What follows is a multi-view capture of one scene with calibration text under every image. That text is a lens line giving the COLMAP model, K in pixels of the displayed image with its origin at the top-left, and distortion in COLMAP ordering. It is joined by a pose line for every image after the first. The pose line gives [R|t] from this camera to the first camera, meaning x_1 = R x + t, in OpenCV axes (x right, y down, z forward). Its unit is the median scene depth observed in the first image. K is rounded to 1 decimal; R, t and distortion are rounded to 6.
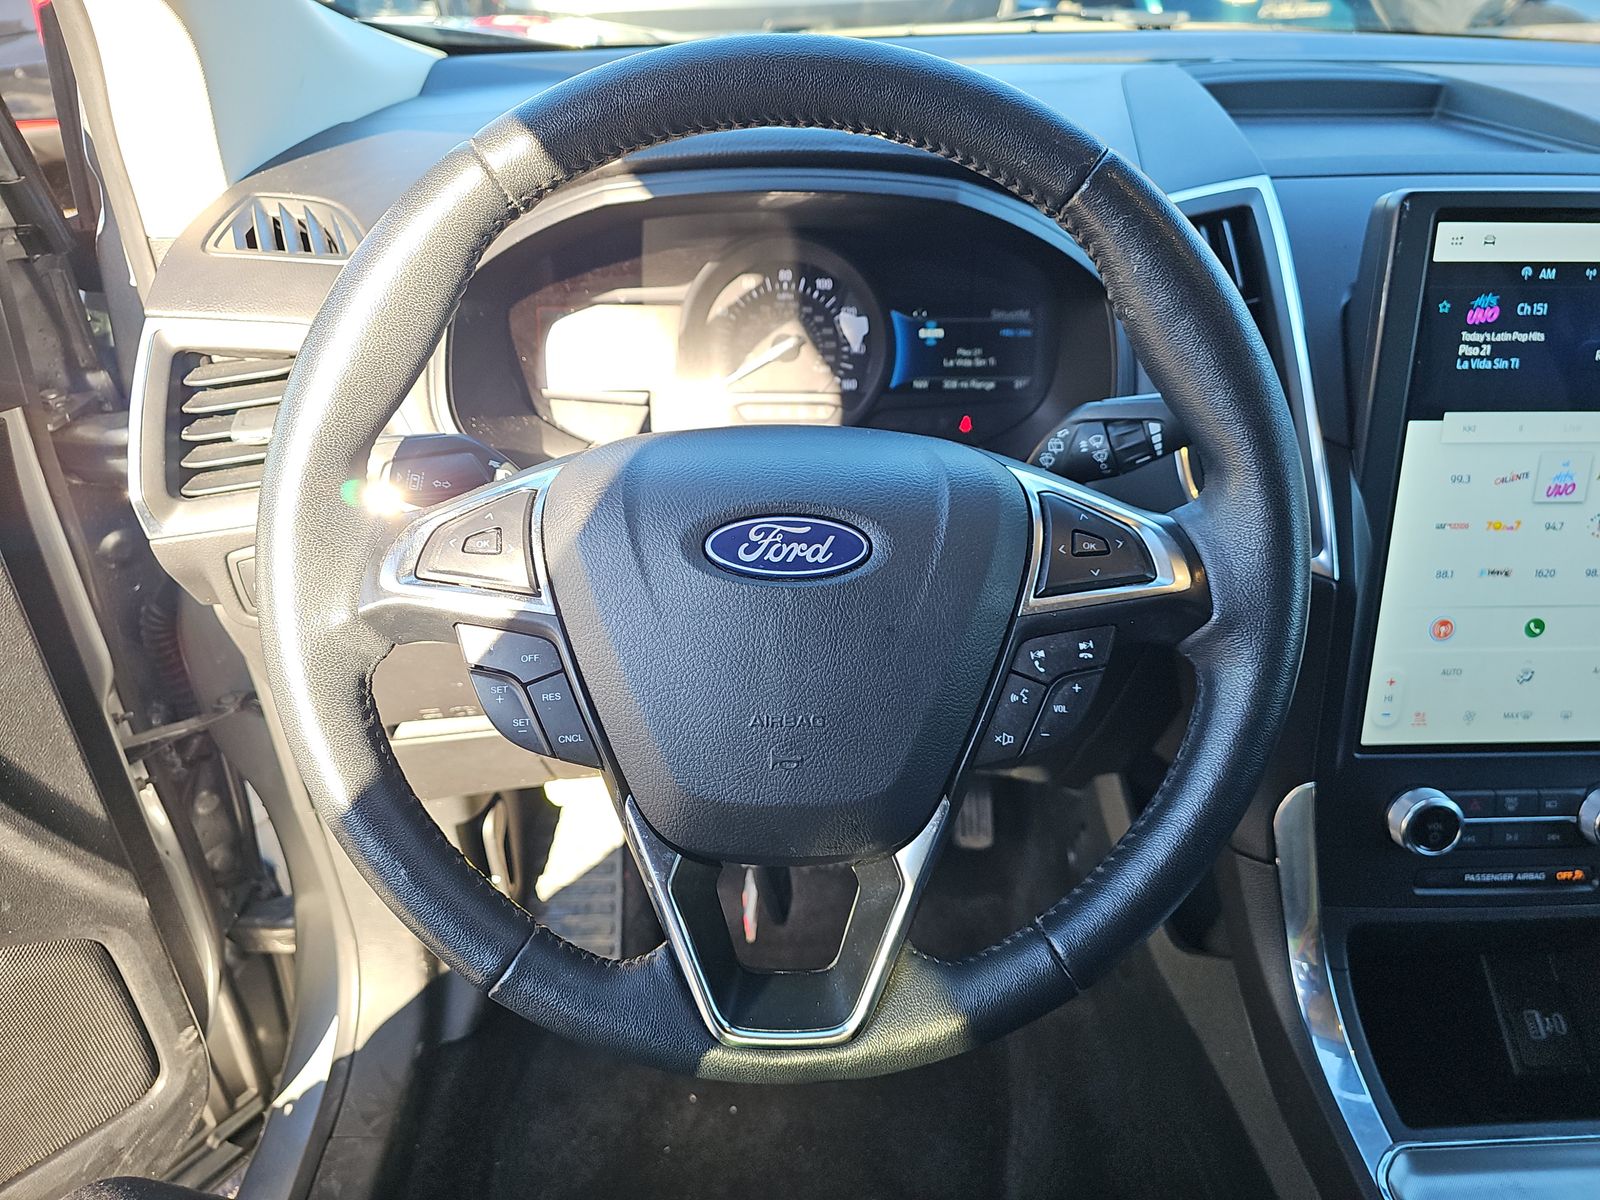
lens RADIAL K [[1055.5, 0, 800.0], [0, 1055.5, 600.0], [0, 0, 1]] dist [0.002902, -0.021684]
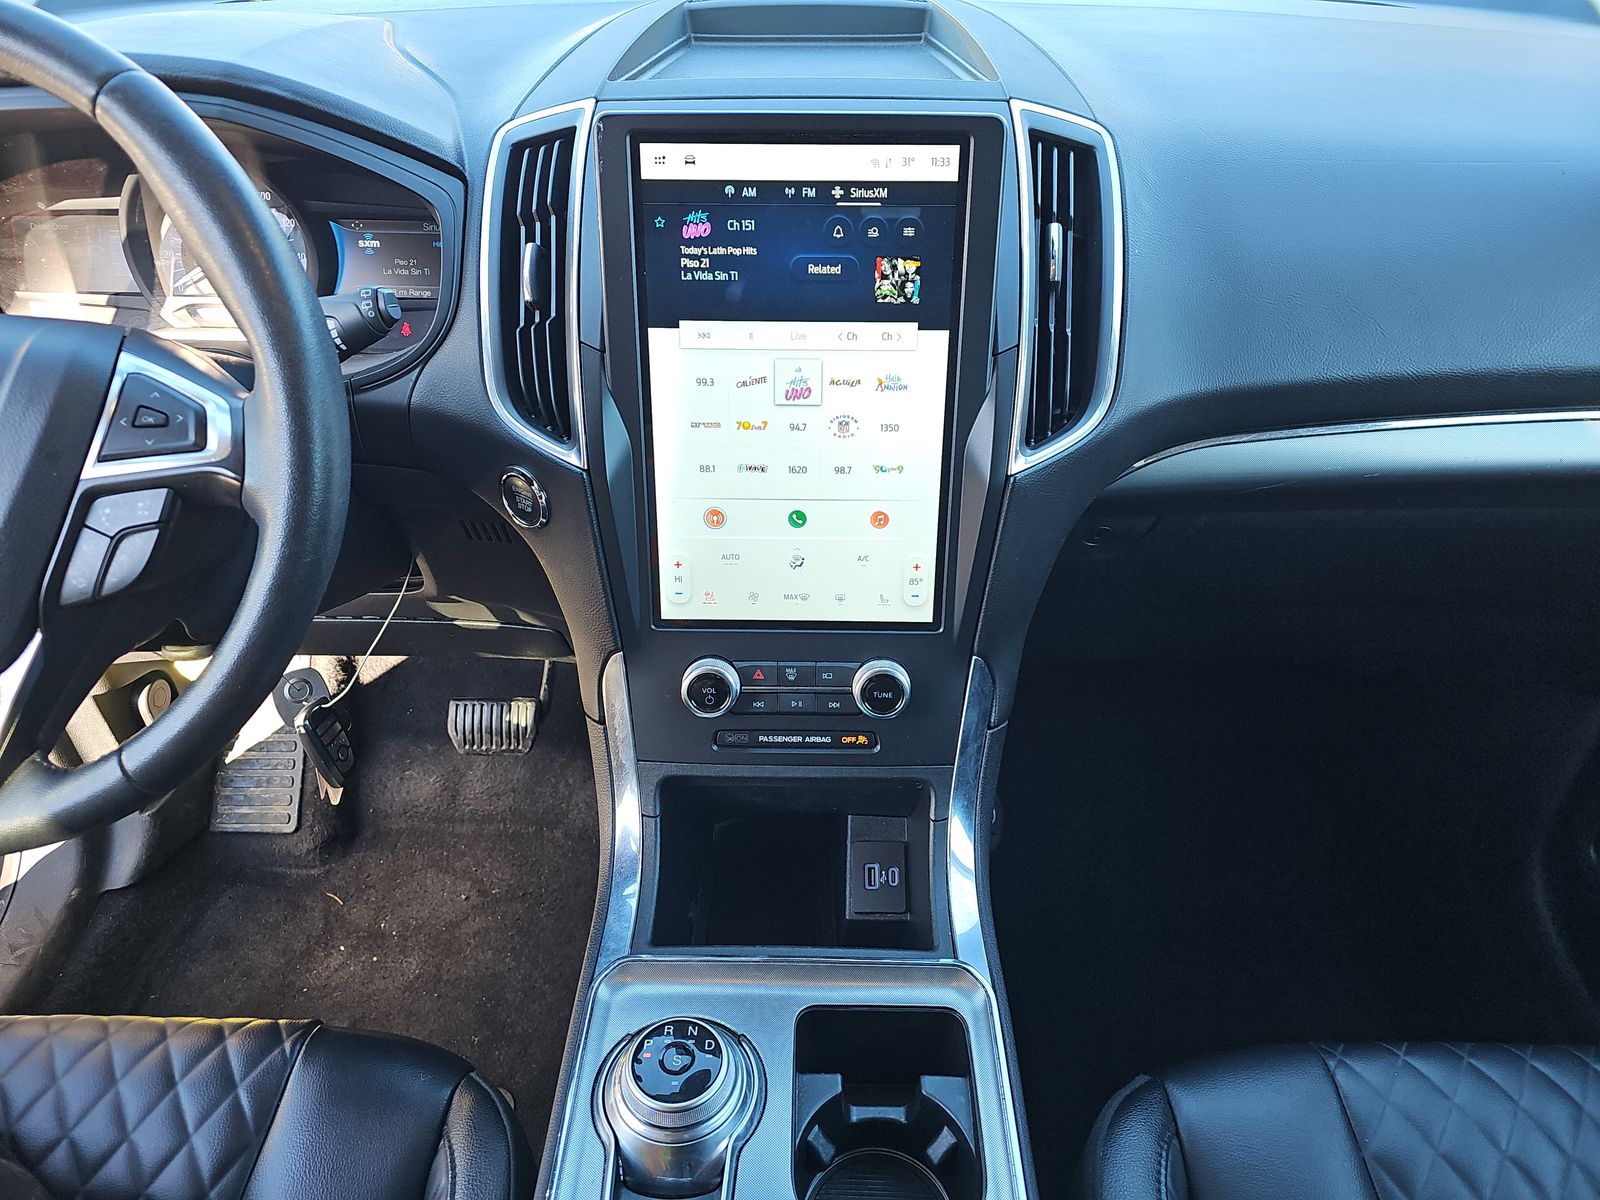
lens RADIAL K [[1042.1, 0, 800.9], [0, 1042.1, 612.7], [0, 0, 1]] dist [0.051139, -0.067247]
pose [[0.999476, 0.022960, -0.022837, 0.712788], [-0.021103, 0.996694, 0.078460, 0.038348], [0.024562, -0.077937, 0.996656, -0.119788]]
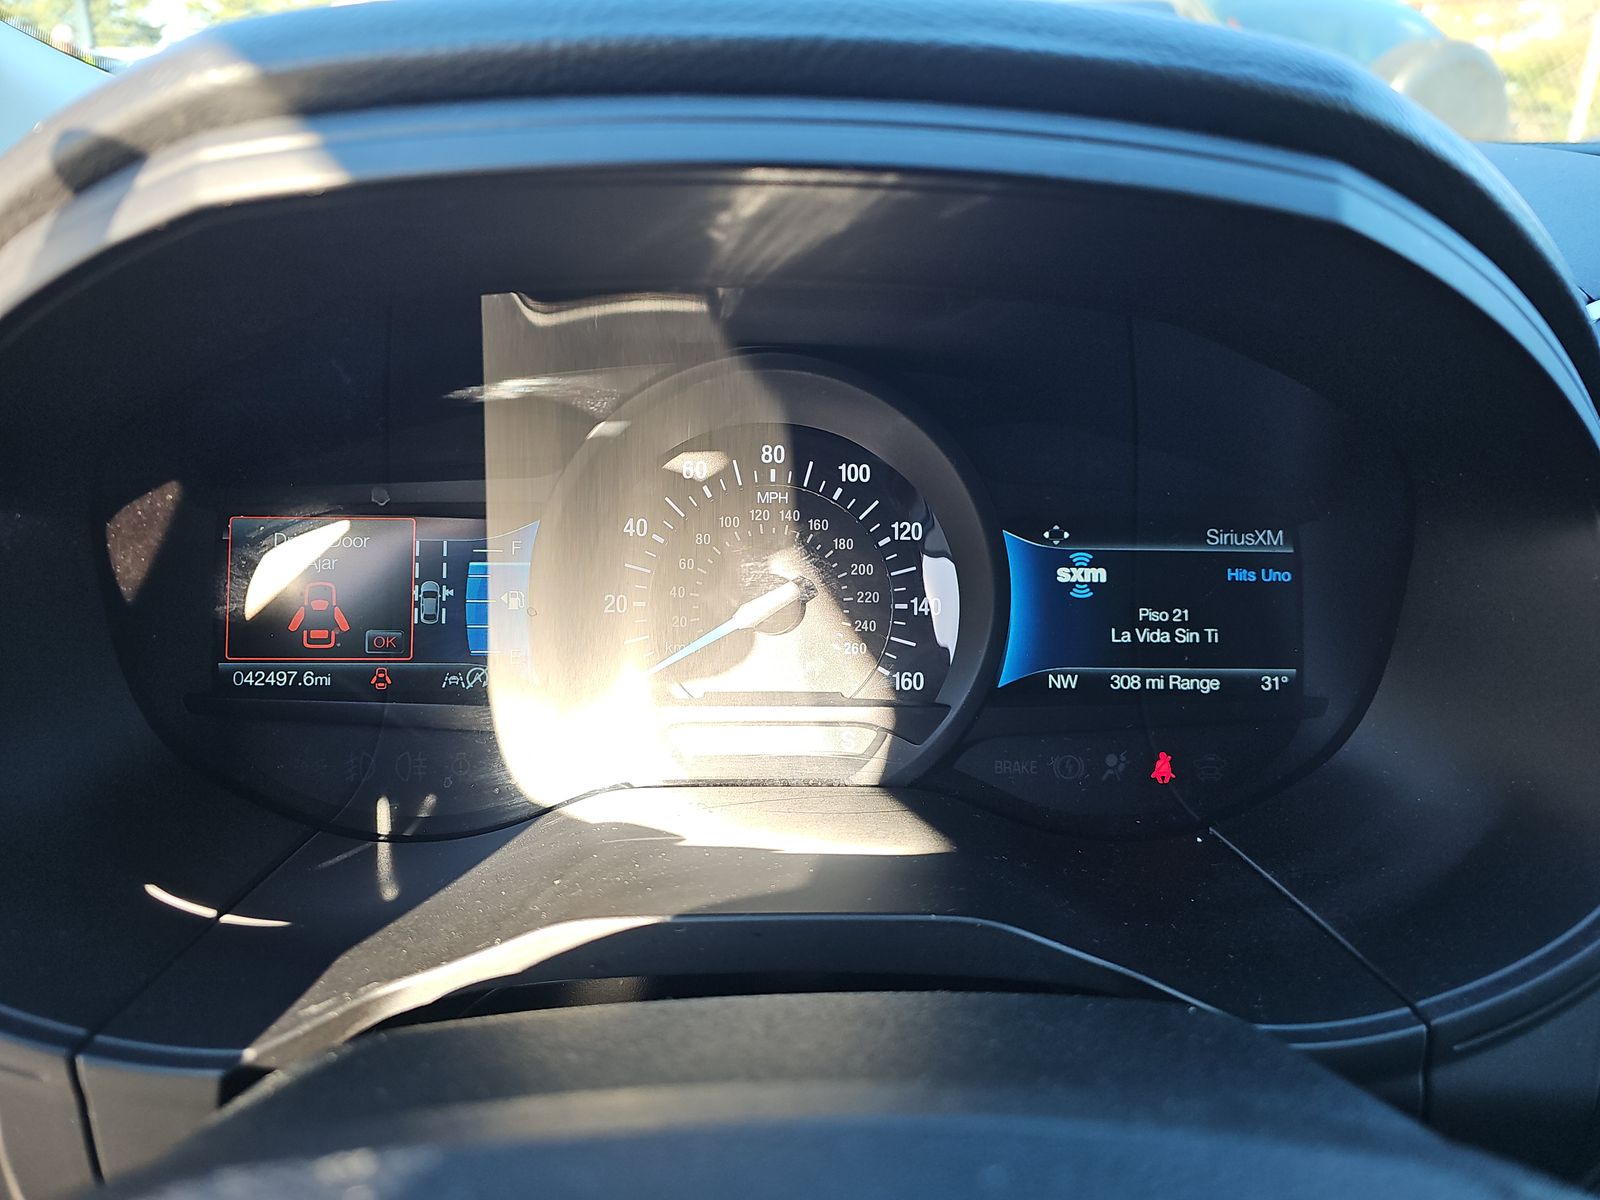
lens RADIAL K [[1055.5, 0, 800.0], [0, 1055.5, 600.0], [0, 0, 1]] dist [0.002902, -0.021684]
pose [[0.999454, 0.004334, 0.032761, -0.020198], [0.001381, 0.985020, -0.172435, -0.190006], [-0.033017, 0.172386, 0.984476, 0.640846]]
